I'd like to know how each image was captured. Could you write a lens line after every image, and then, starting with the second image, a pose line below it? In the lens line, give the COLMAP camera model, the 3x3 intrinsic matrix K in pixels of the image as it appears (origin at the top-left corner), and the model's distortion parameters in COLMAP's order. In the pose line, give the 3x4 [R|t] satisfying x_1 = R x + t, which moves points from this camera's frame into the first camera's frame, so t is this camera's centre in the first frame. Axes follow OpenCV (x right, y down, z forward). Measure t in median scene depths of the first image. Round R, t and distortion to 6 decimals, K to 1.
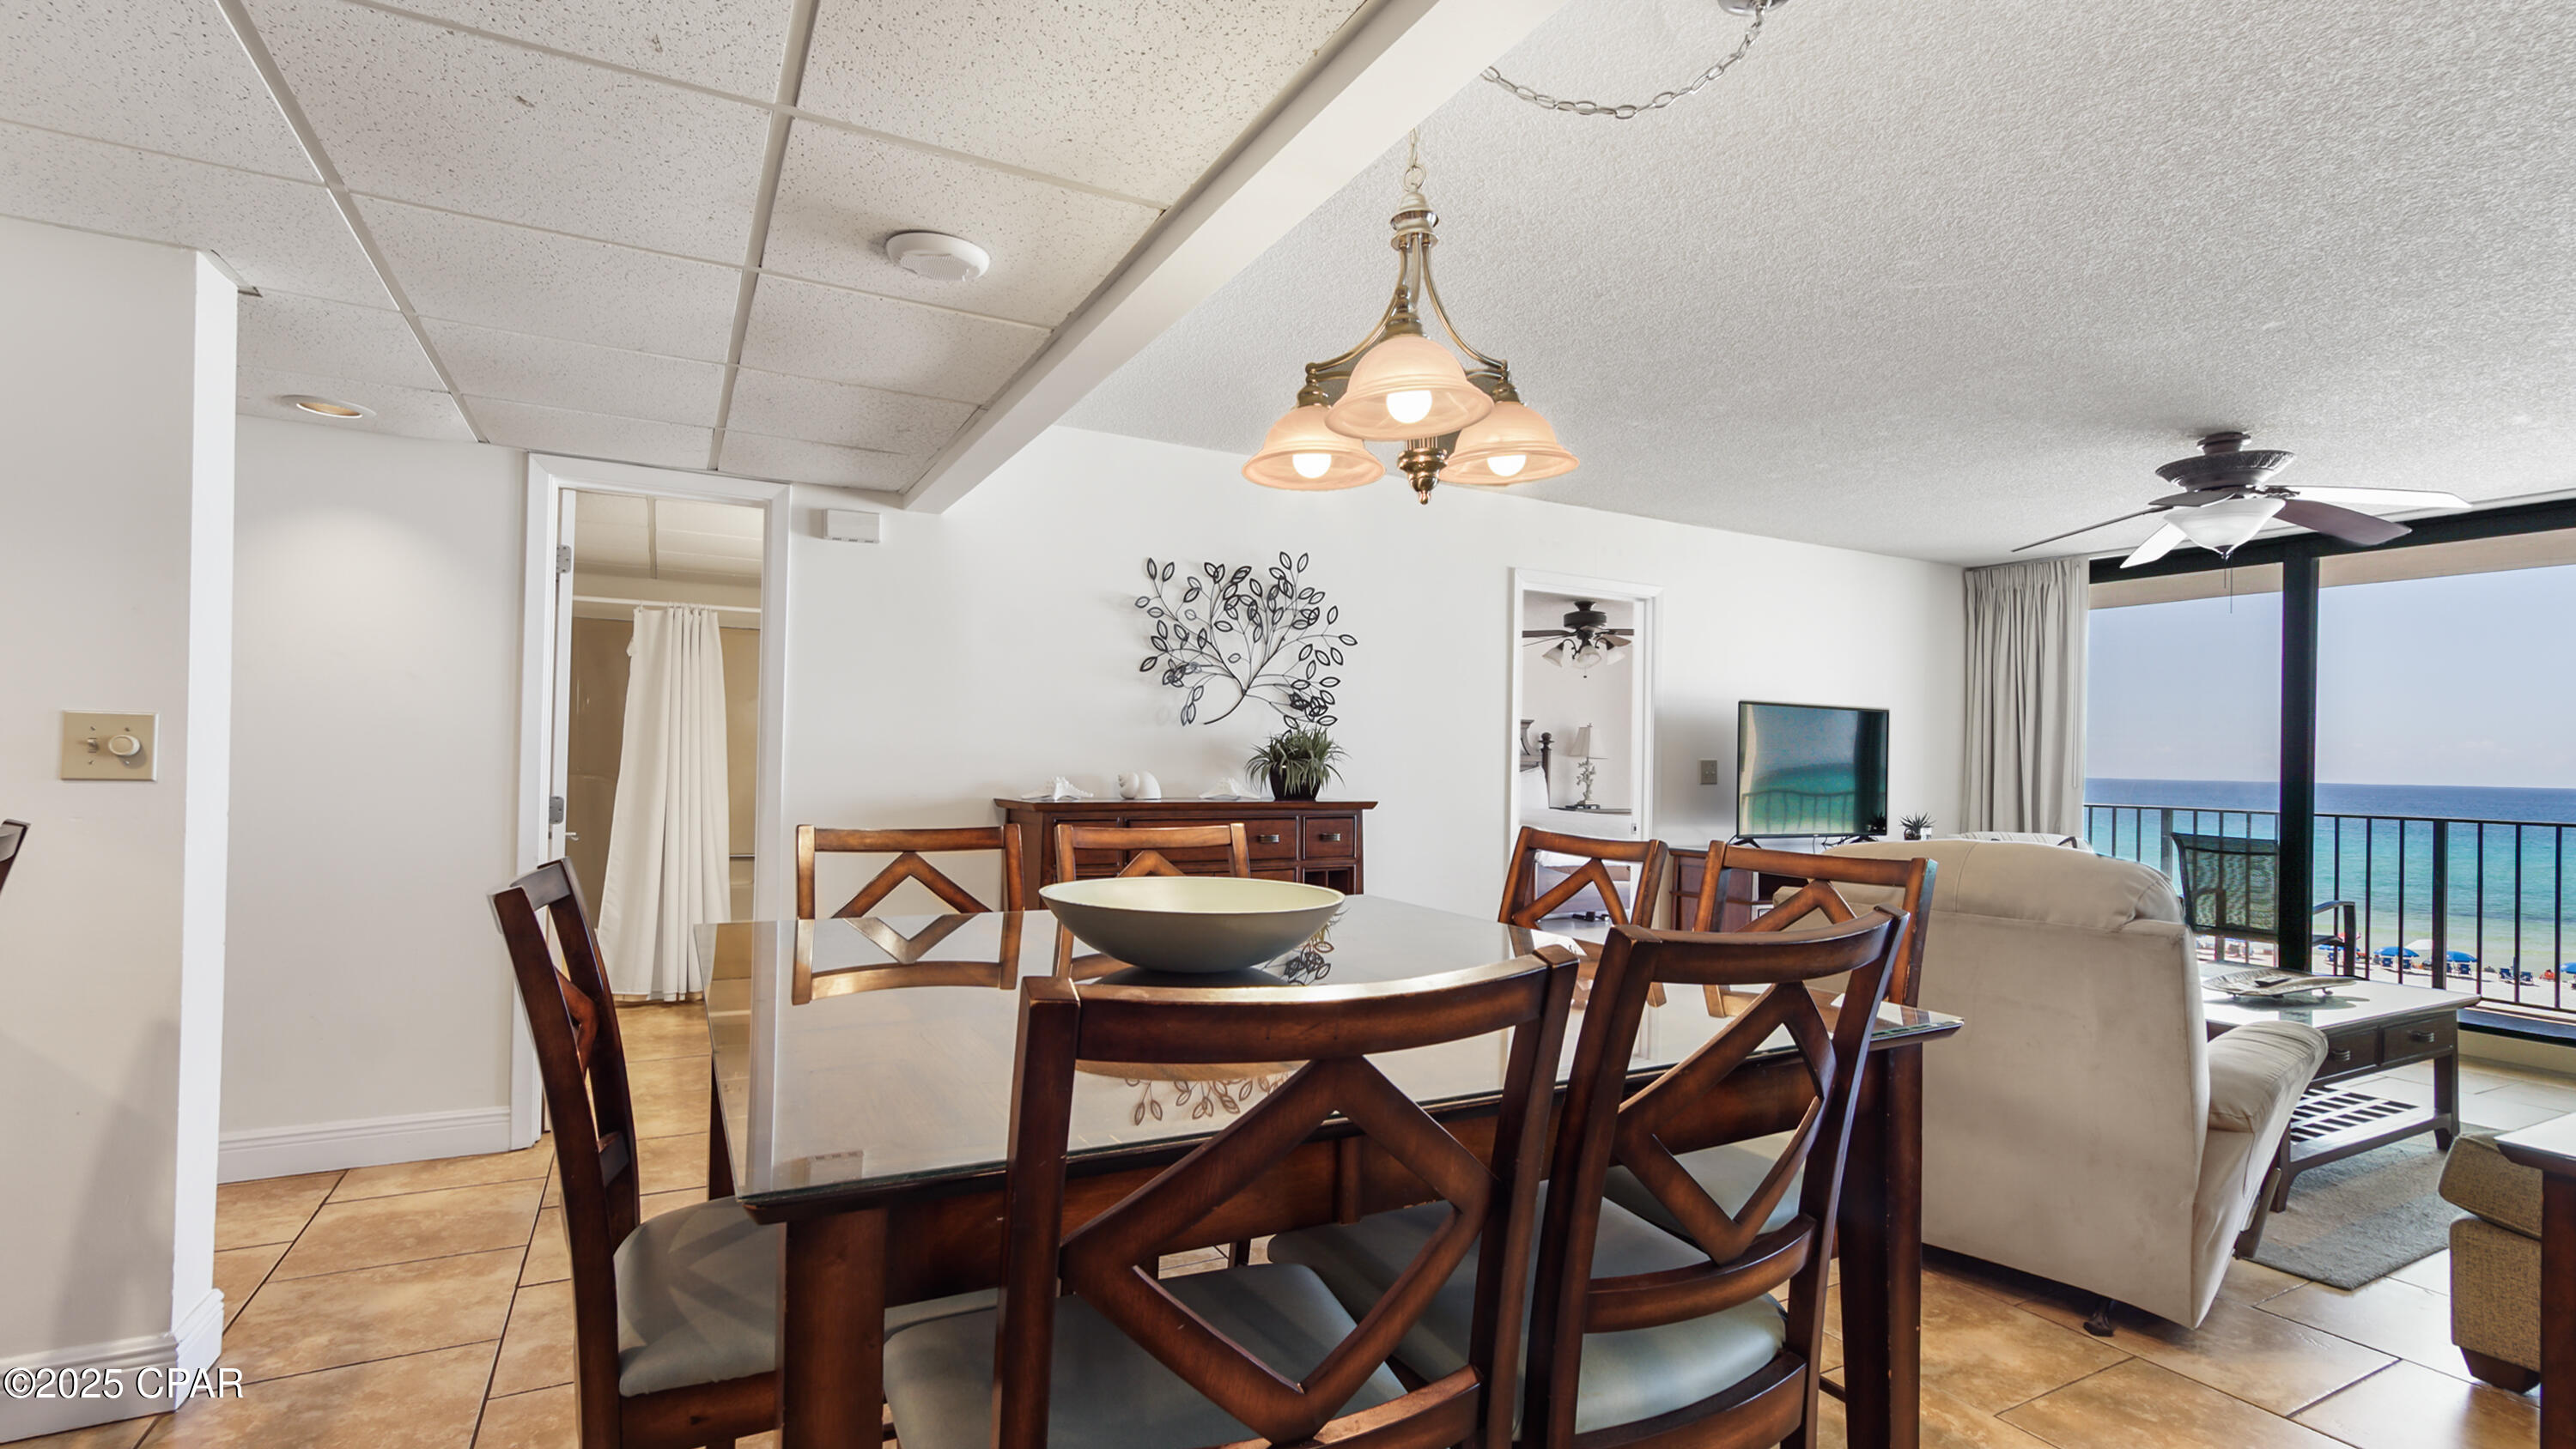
lens RADIAL K [[1168.2, 0, 1274.7], [0, 1168.2, 740.0], [0, 0, 1]] dist [-0.001512, 0.000190]
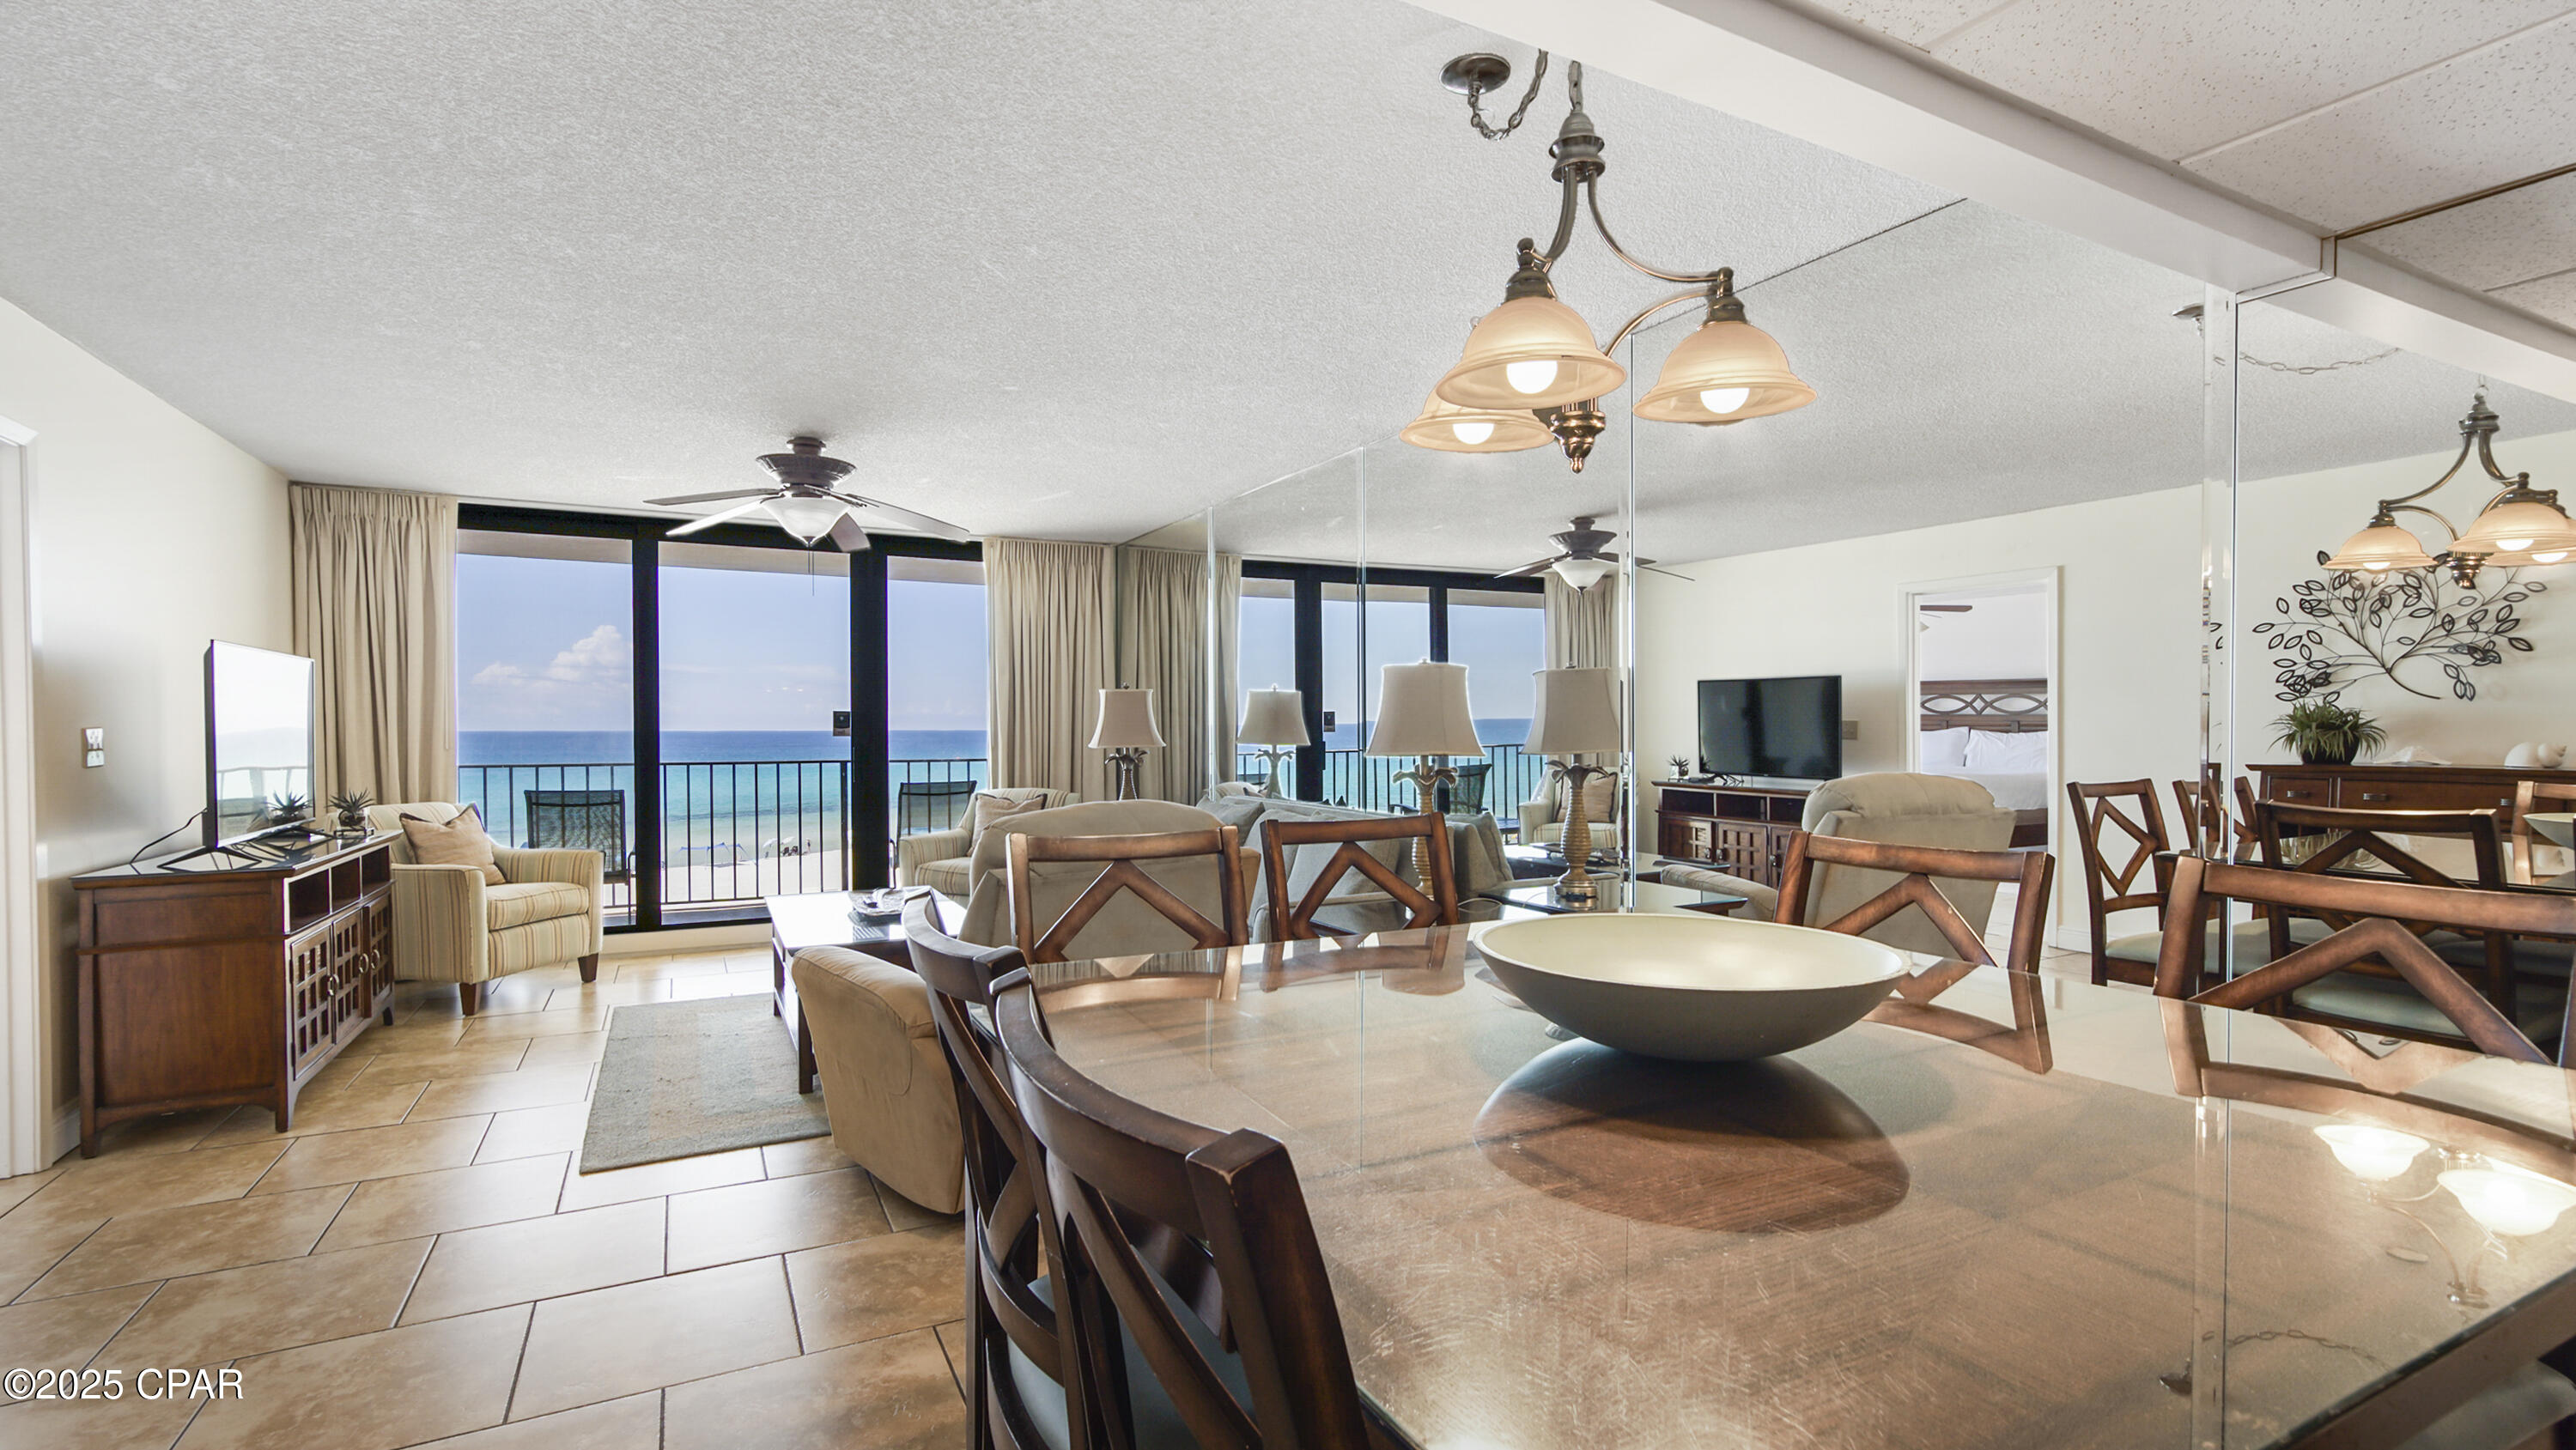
lens RADIAL K [[1168.3, 0, 1274.7], [0, 1168.3, 740.5], [0, 0, 1]] dist [-0.001512, 0.000190]
pose [[0.017808, -0.032908, 0.999300, -0.244721], [-0.013417, 0.999360, 0.033150, -0.004765], [-0.999751, -0.013997, 0.017355, 0.365953]]
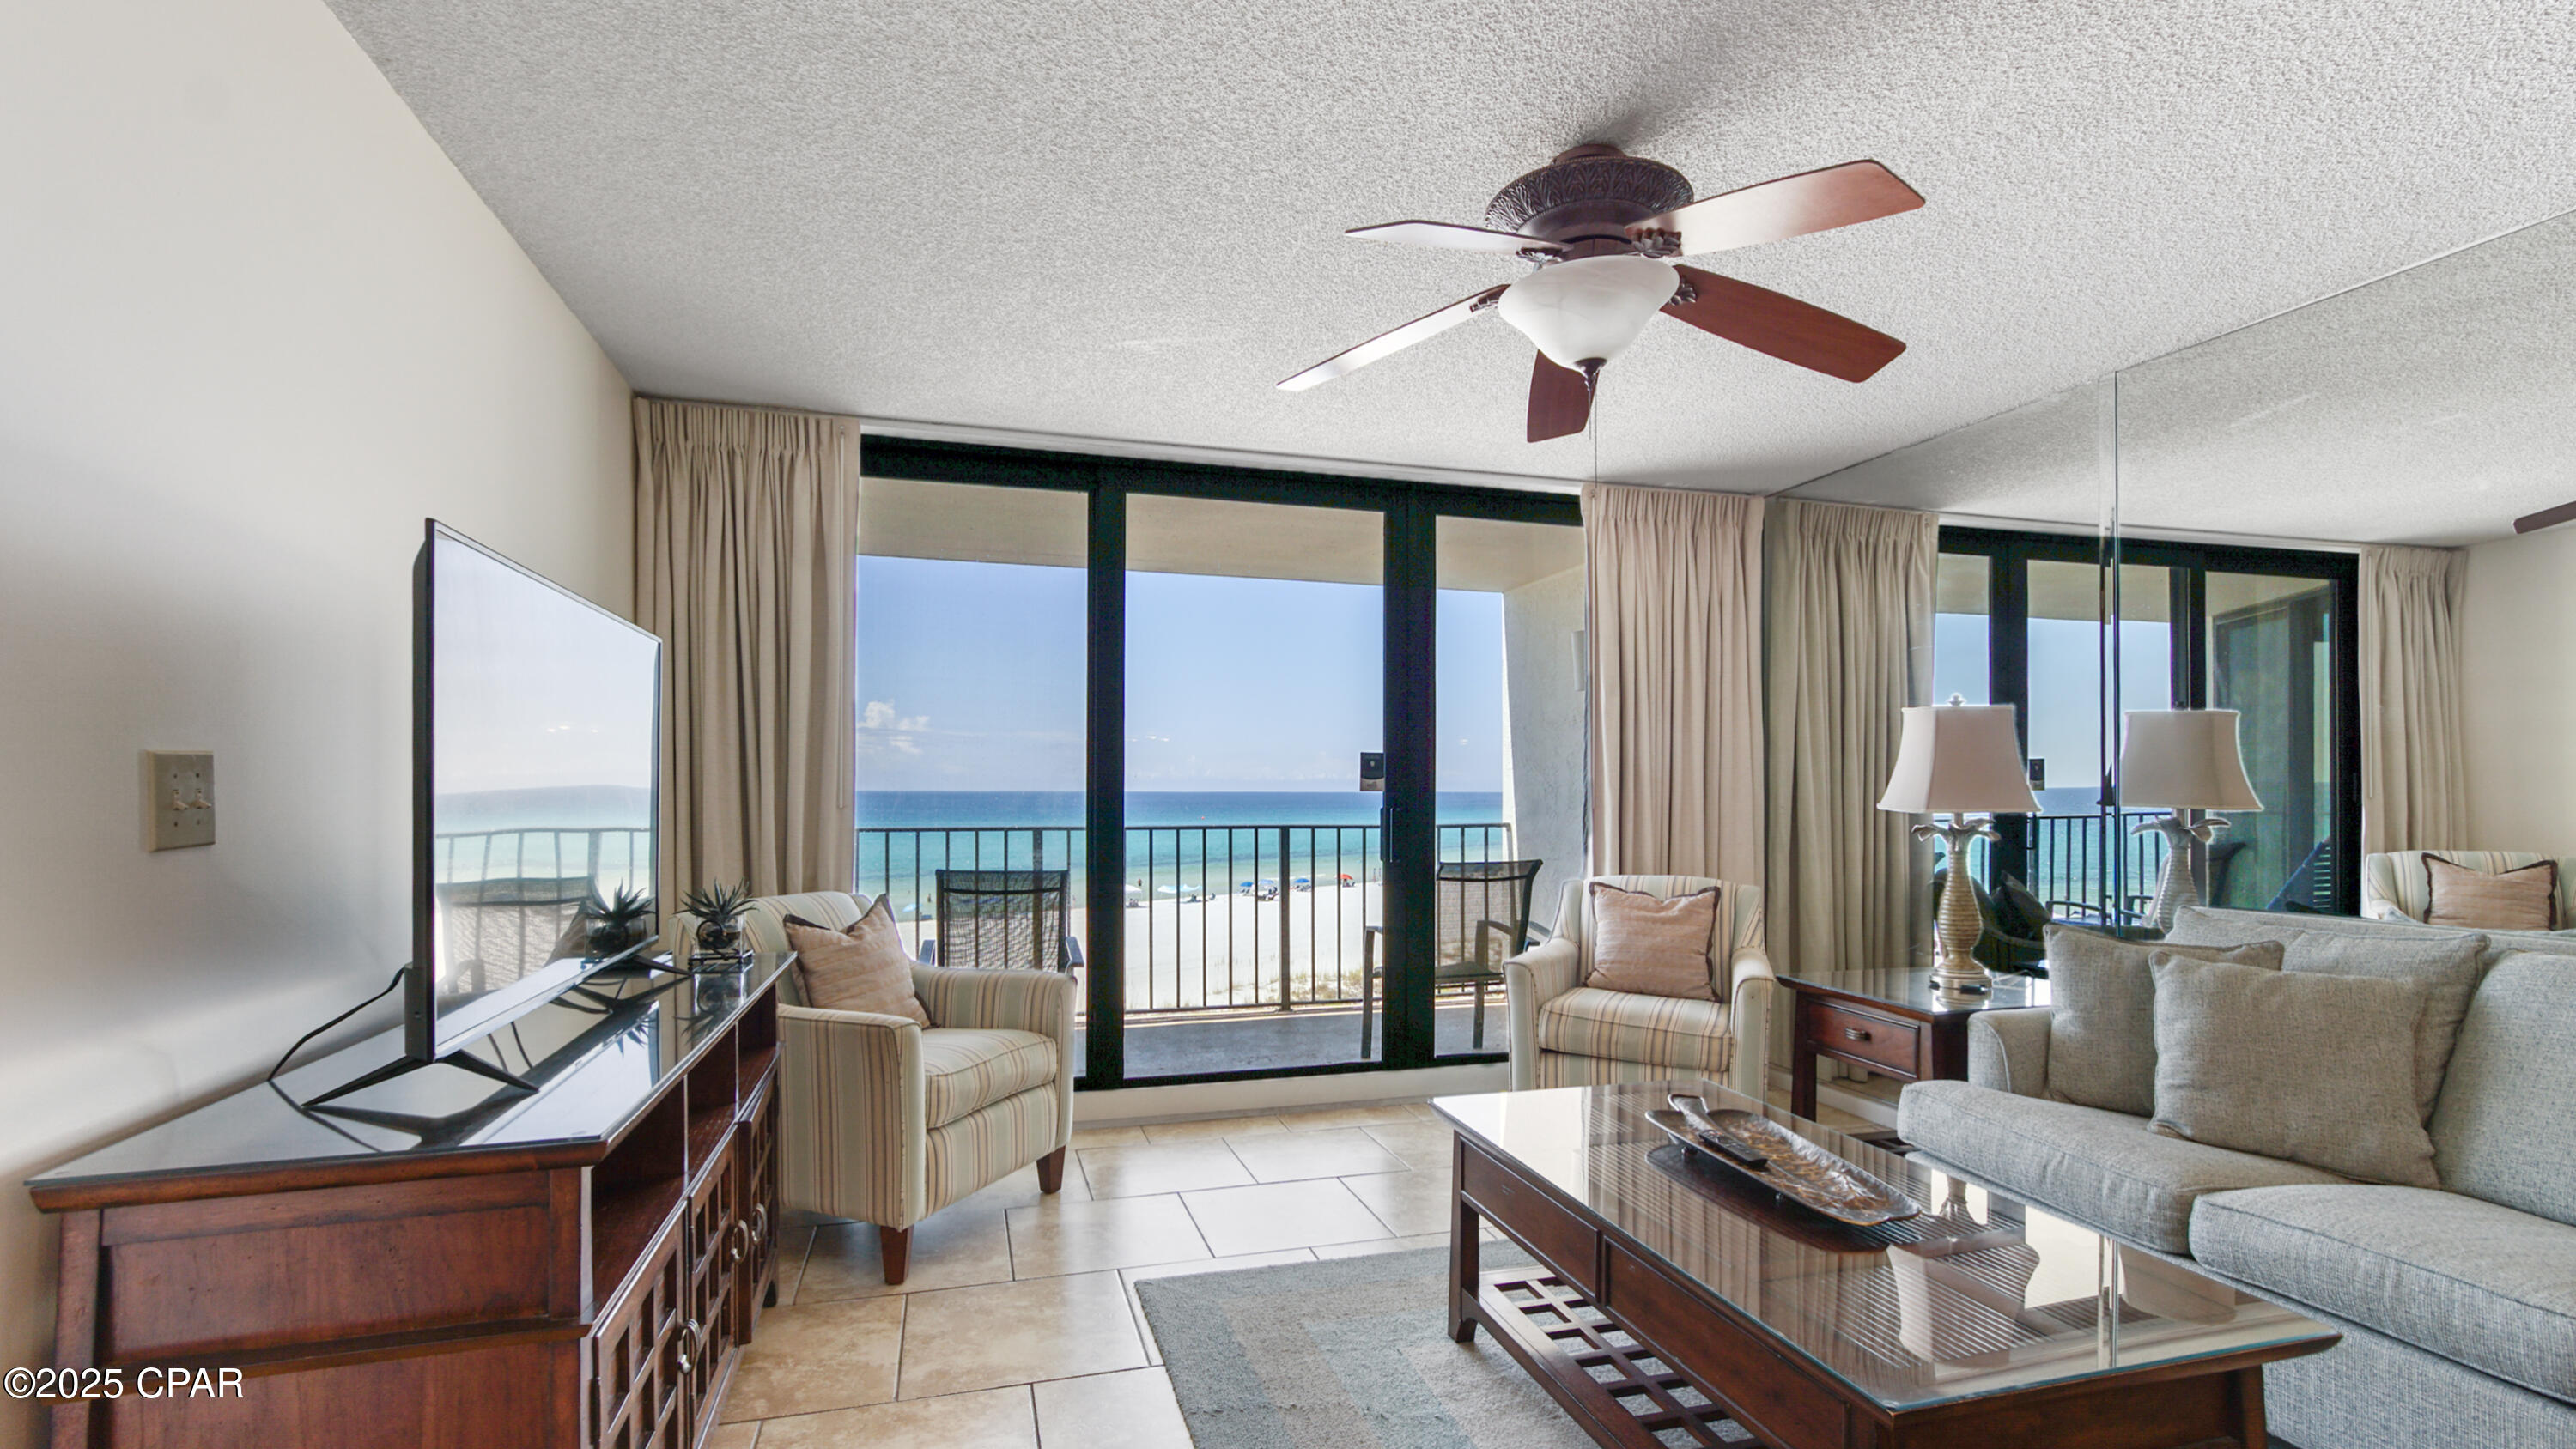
lens RADIAL K [[1135.7, 0, 1297.4], [0, 1135.7, 781.2], [0, 0, 1]] dist [-0.002012, -0.000232]
pose [[0.193008, -0.014367, 0.981092, 0.181968], [-0.015423, 0.999725, 0.017674, 0.015506], [-0.981076, -0.018543, 0.192733, 0.730368]]
